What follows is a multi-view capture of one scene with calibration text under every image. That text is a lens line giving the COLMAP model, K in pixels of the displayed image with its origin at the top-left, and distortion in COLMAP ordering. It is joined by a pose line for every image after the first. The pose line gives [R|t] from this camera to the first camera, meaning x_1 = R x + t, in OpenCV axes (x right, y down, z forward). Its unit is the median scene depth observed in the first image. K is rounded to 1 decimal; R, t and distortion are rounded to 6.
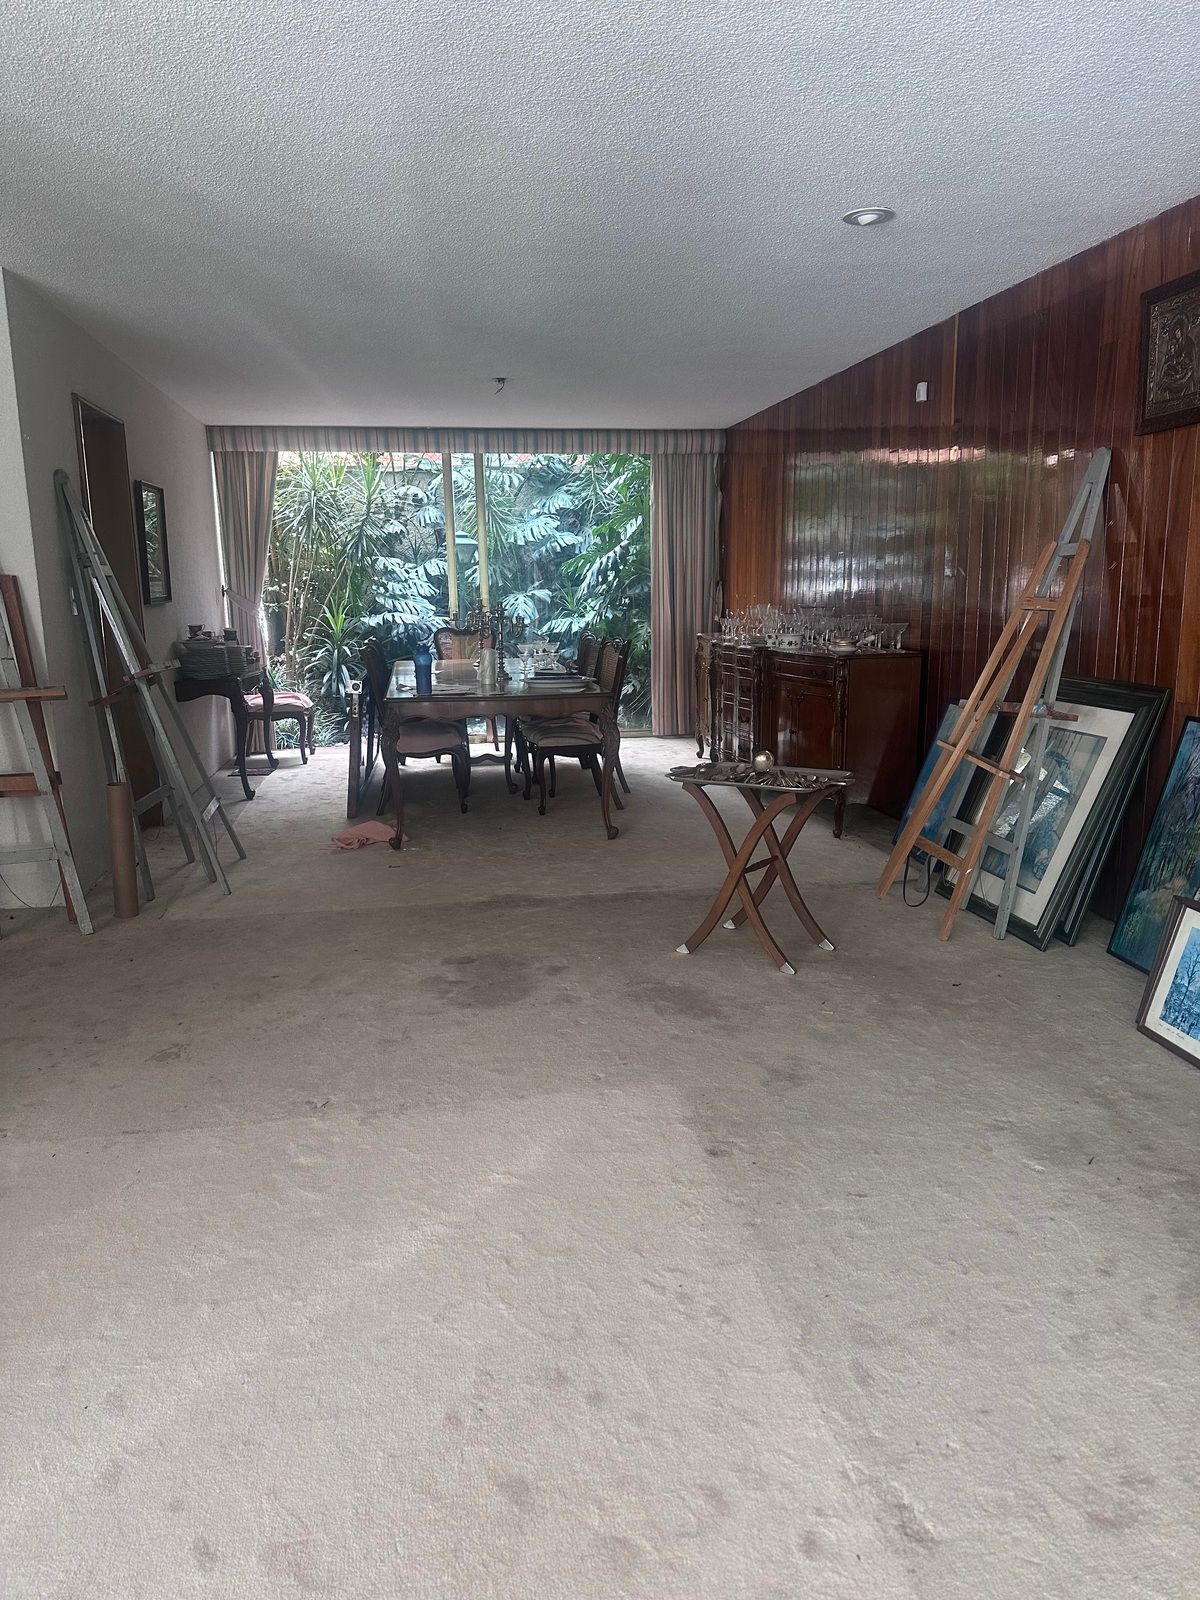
lens RADIAL K [[1249.9, 0, 600.5], [0, 1249.9, 861.0], [0, 0, 1]] dist [0.075573, -0.150931]
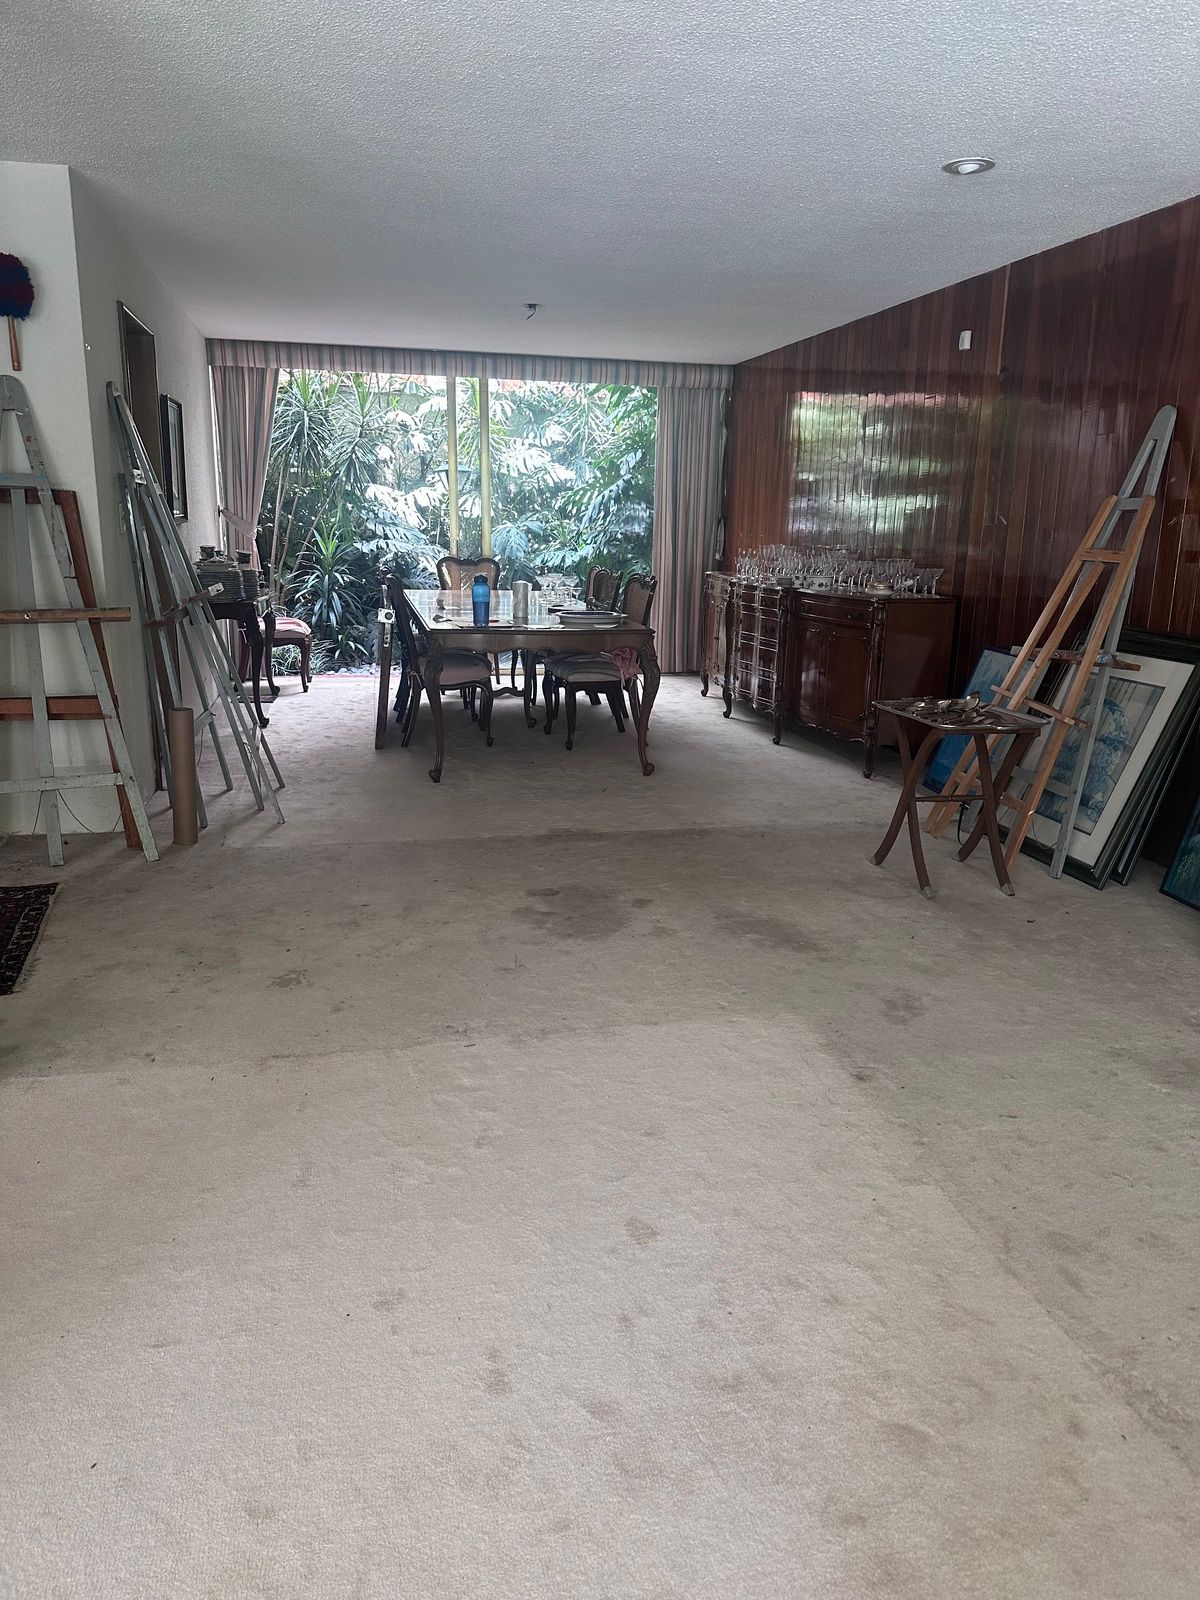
lens RADIAL K [[1249.9, 0, 600.5], [0, 1249.9, 861.0], [0, 0, 1]] dist [0.075573, -0.150931]
pose [[0.996955, 0.014902, 0.076538, -0.108470], [-0.018778, 0.998564, 0.050174, 0.001751], [-0.075680, -0.051459, 0.995803, -0.009941]]
